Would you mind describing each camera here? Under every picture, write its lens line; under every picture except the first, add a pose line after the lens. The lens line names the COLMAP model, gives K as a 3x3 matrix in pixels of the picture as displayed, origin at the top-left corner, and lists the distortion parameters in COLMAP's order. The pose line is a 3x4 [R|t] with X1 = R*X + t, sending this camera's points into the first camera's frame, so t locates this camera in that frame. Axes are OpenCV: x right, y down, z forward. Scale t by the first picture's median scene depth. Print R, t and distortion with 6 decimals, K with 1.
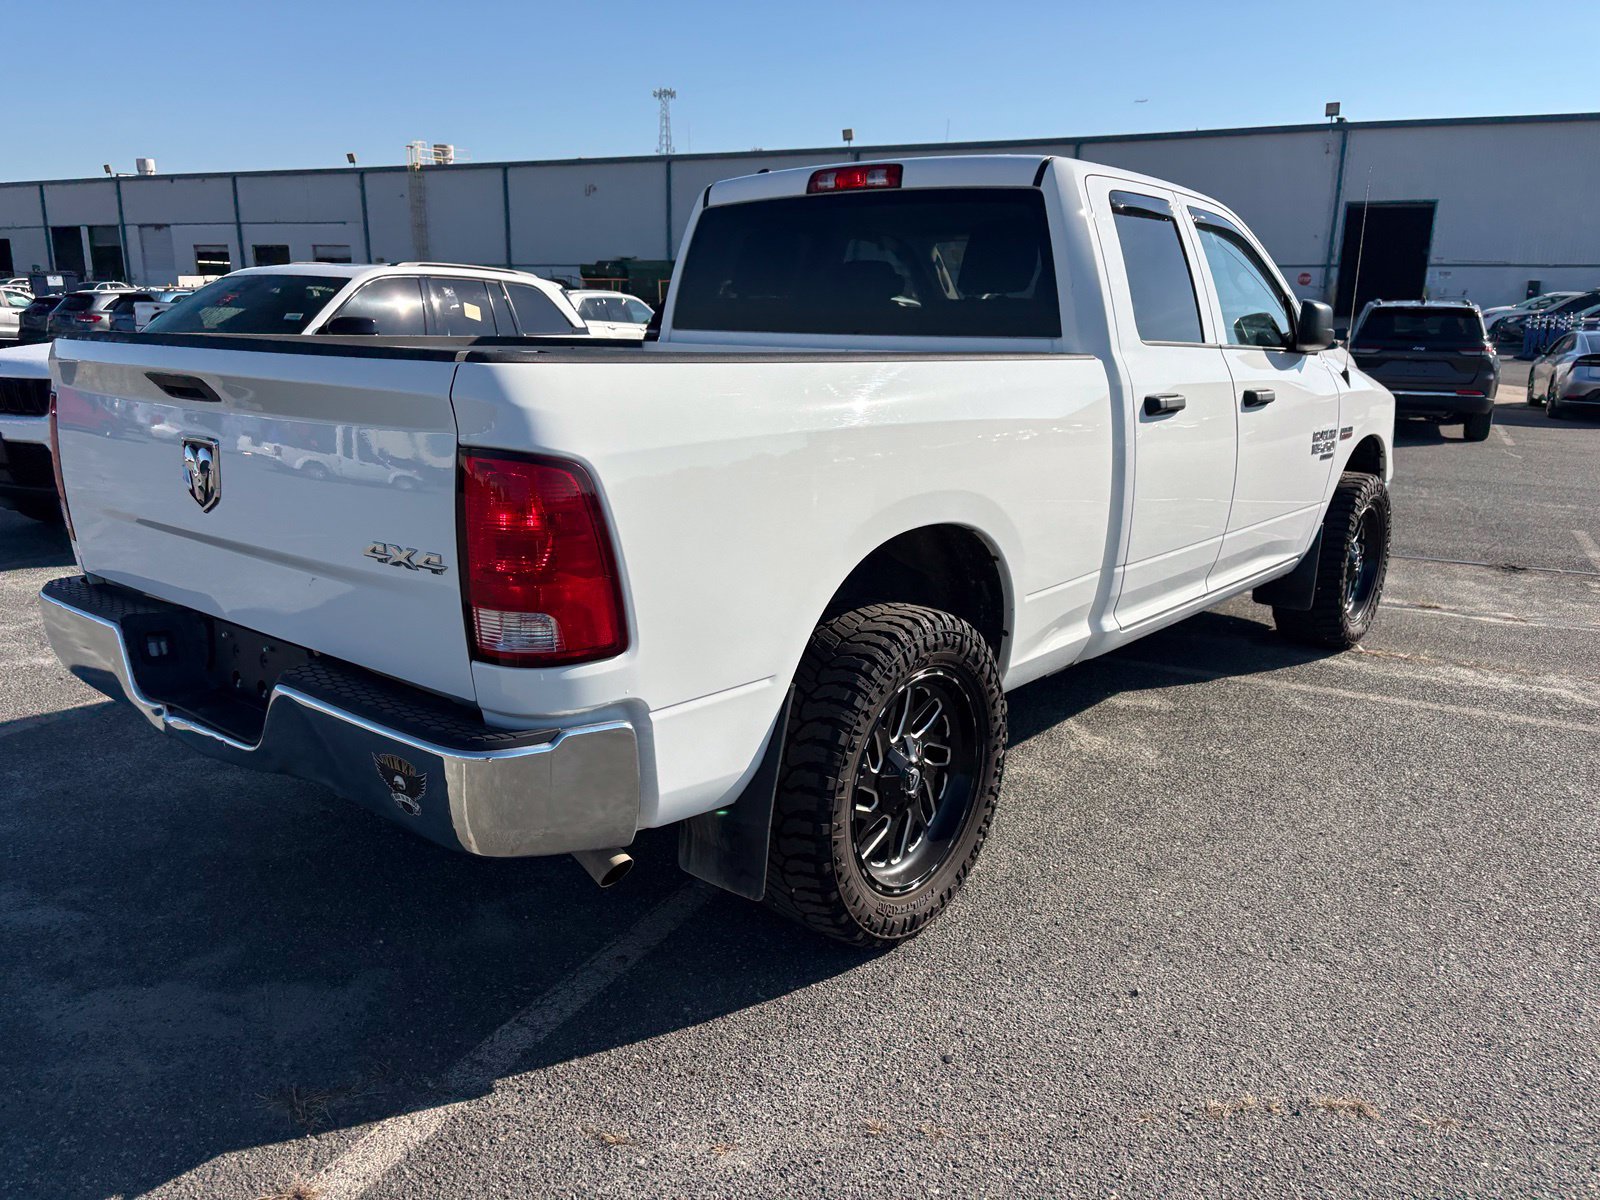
lens RADIAL K [[1219.2, 0, 794.0], [0, 1219.2, 597.6], [0, 0, 1]] dist [0.023797, -0.006652]
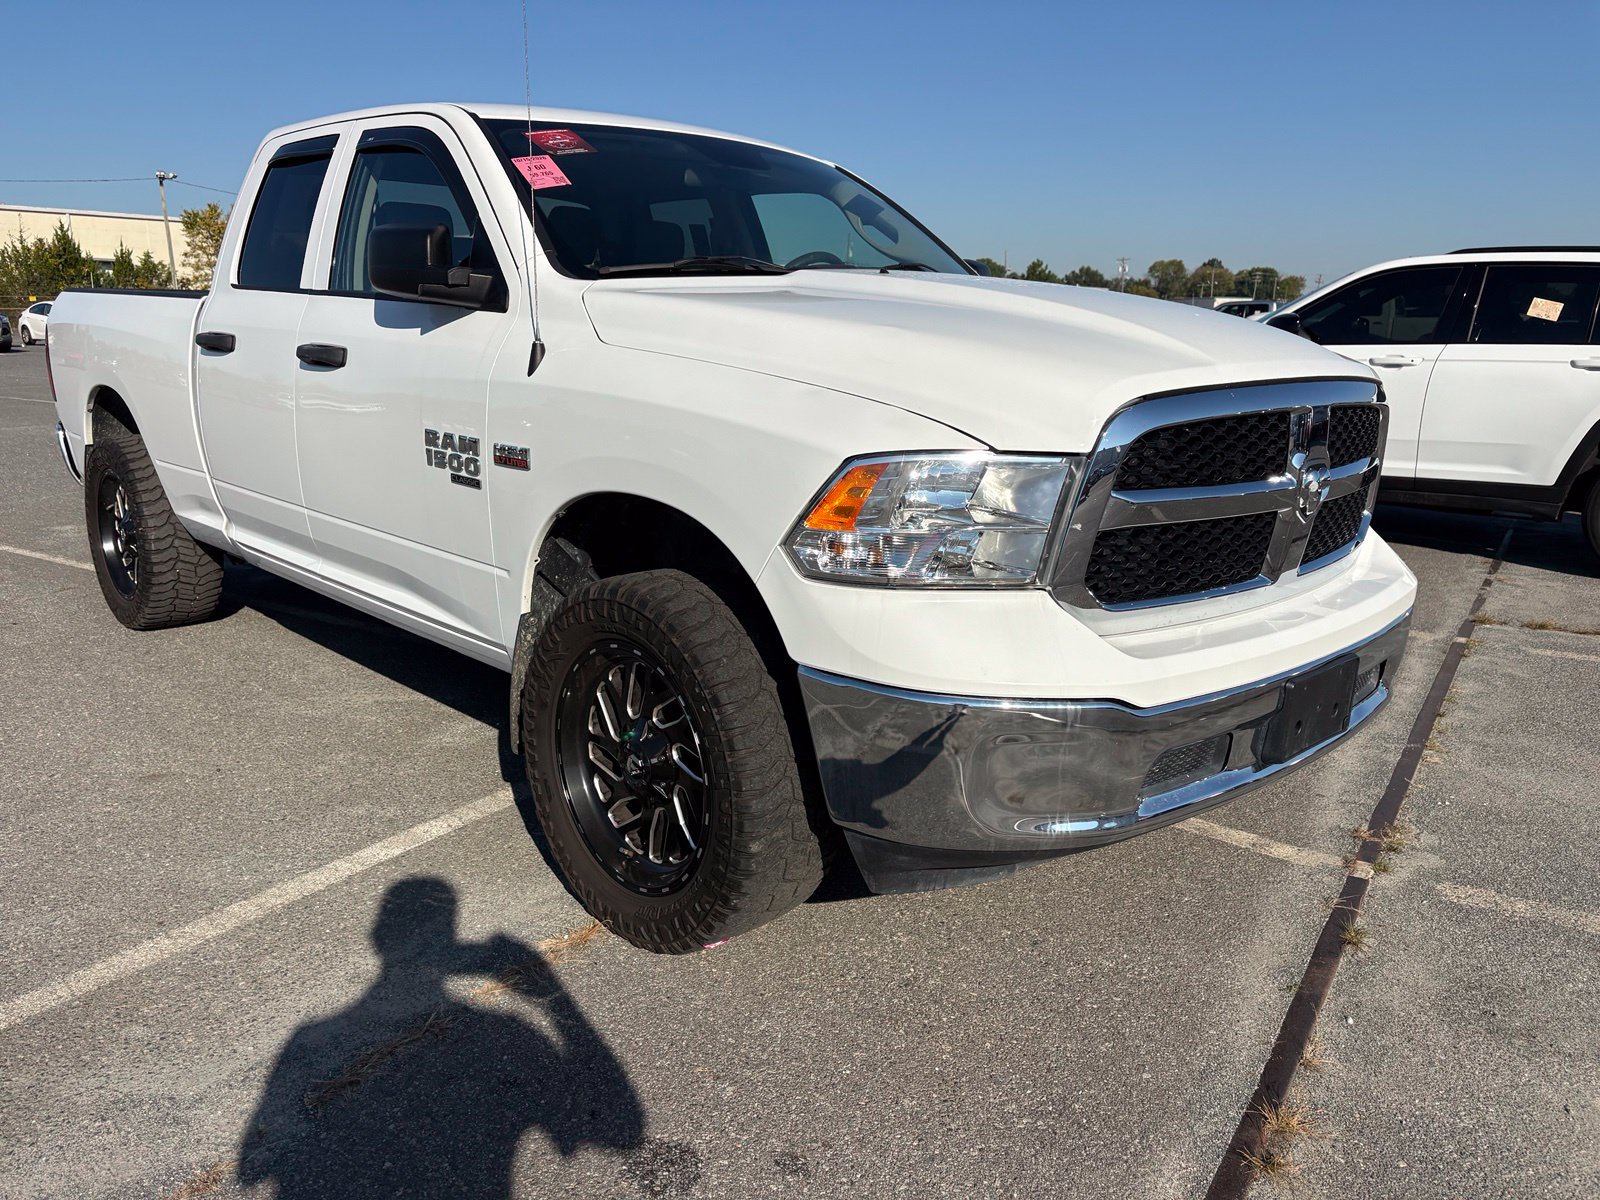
lens RADIAL K [[1215.9, 0, 809.3], [0, 1215.9, 597.8], [0, 0, 1]] dist [0.035406, -0.030429]
pose [[-0.113861, 0.205673, -0.971975, 1.344660], [-0.243607, 0.942691, 0.228013, -0.318573], [0.963167, 0.262741, -0.057232, 1.623977]]
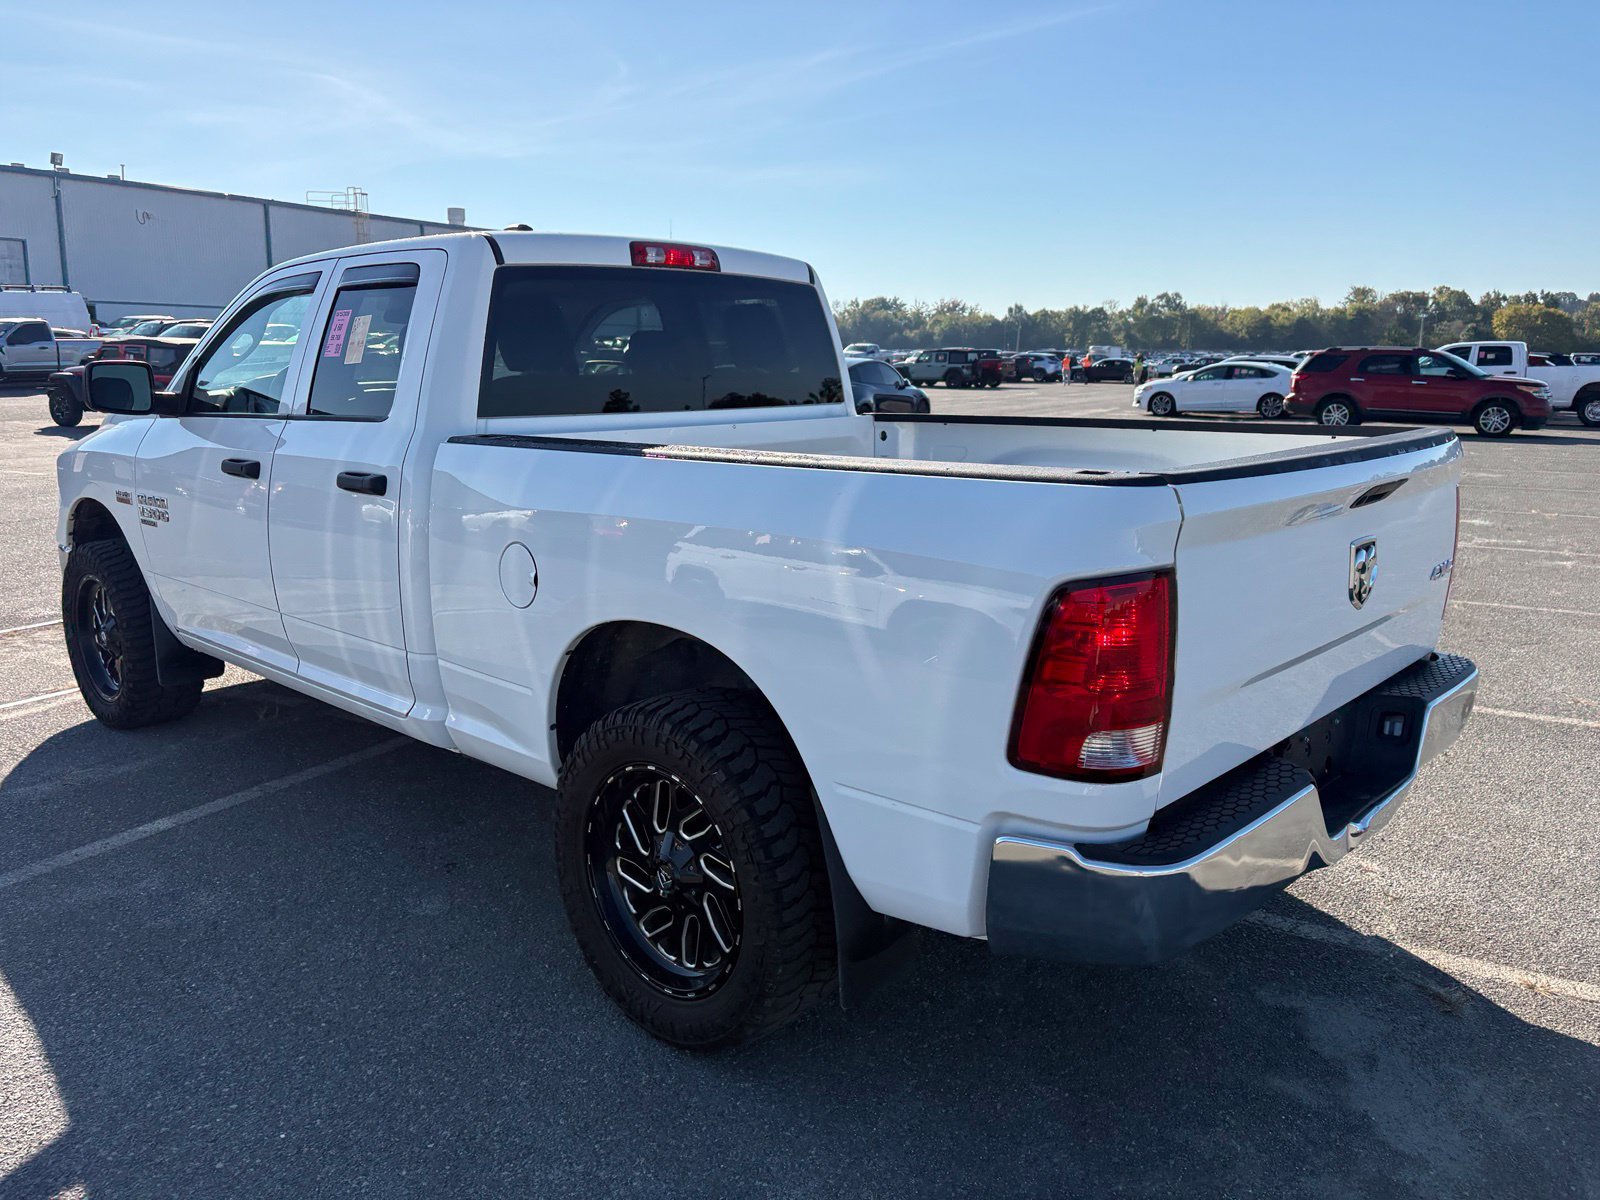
lens RADIAL K [[1192.3, 0, 797.2], [0, 1192.3, 555.5], [0, 0, 1]] dist [0.080531, -0.113041]
pose [[0.068343, -0.181421, 0.981028, -1.025719], [0.223135, 0.961197, 0.162209, -0.261427], [-0.972389, 0.207816, 0.106172, 0.908088]]
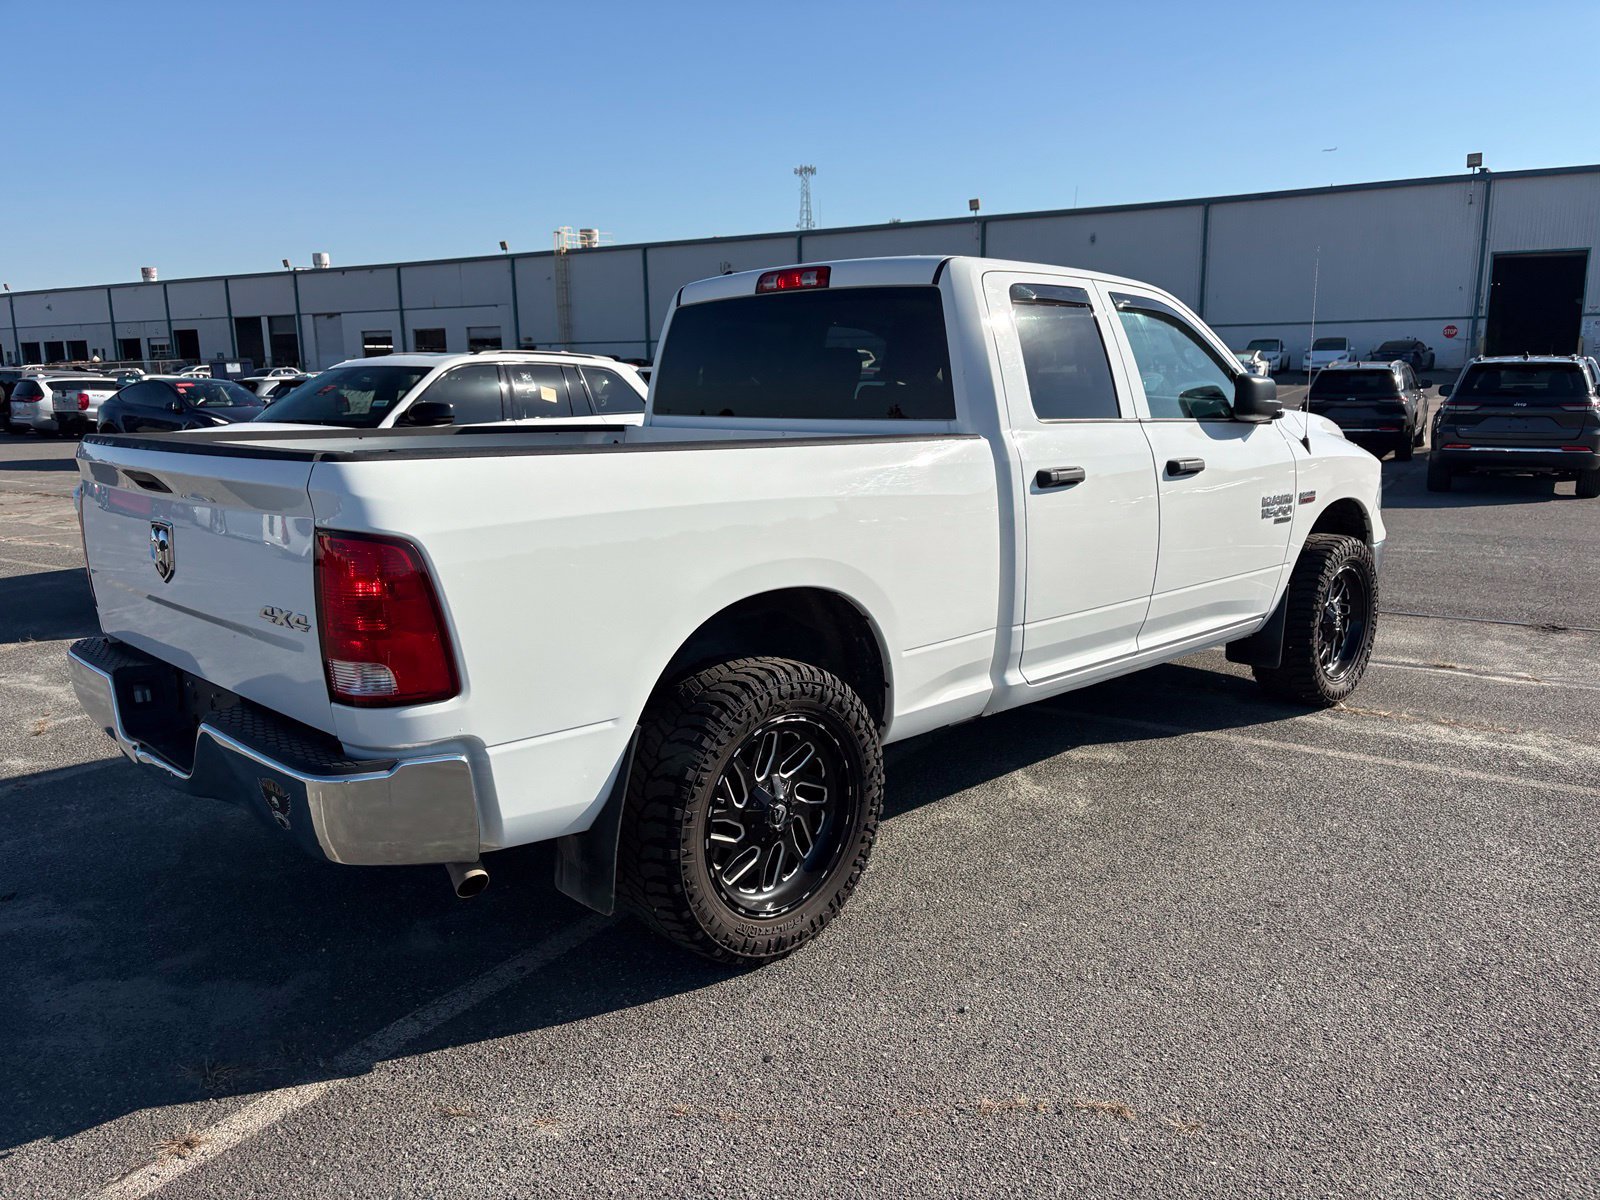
lens RADIAL K [[1215.9, 0, 809.3], [0, 1215.9, 597.8], [0, 0, 1]] dist [0.035406, -0.030429]
pose [[0.994559, -0.005596, -0.104024, 0.191271], [0.000205, 0.998660, -0.051756, 0.005857], [0.104175, 0.051453, 0.993227, -0.096287]]
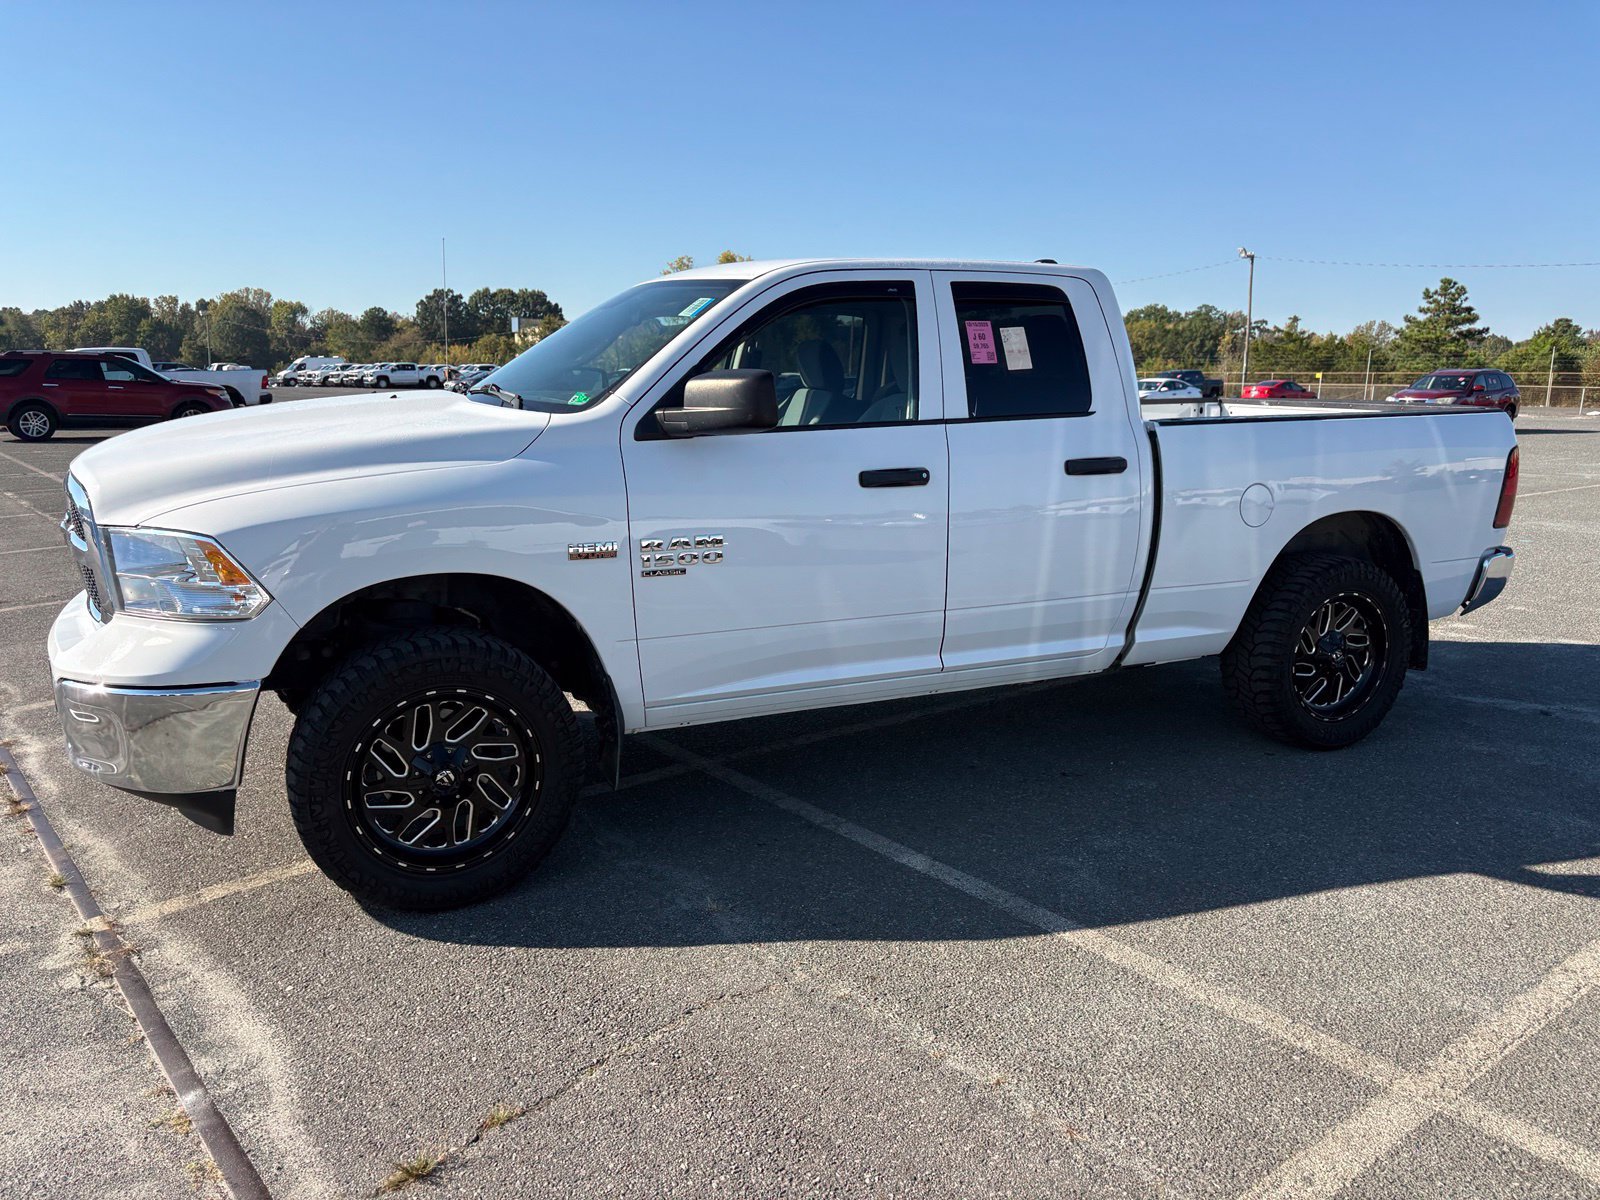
lens RADIAL K [[1193.2, 0, 767.7], [0, 1193.2, 579.5], [0, 0, 1]] dist [0.064513, -0.077531]
pose [[-0.898429, -0.098967, 0.427821, -0.340442], [0.077486, 0.923254, 0.376296, -0.596427], [-0.432228, 0.371225, -0.821809, 2.447318]]
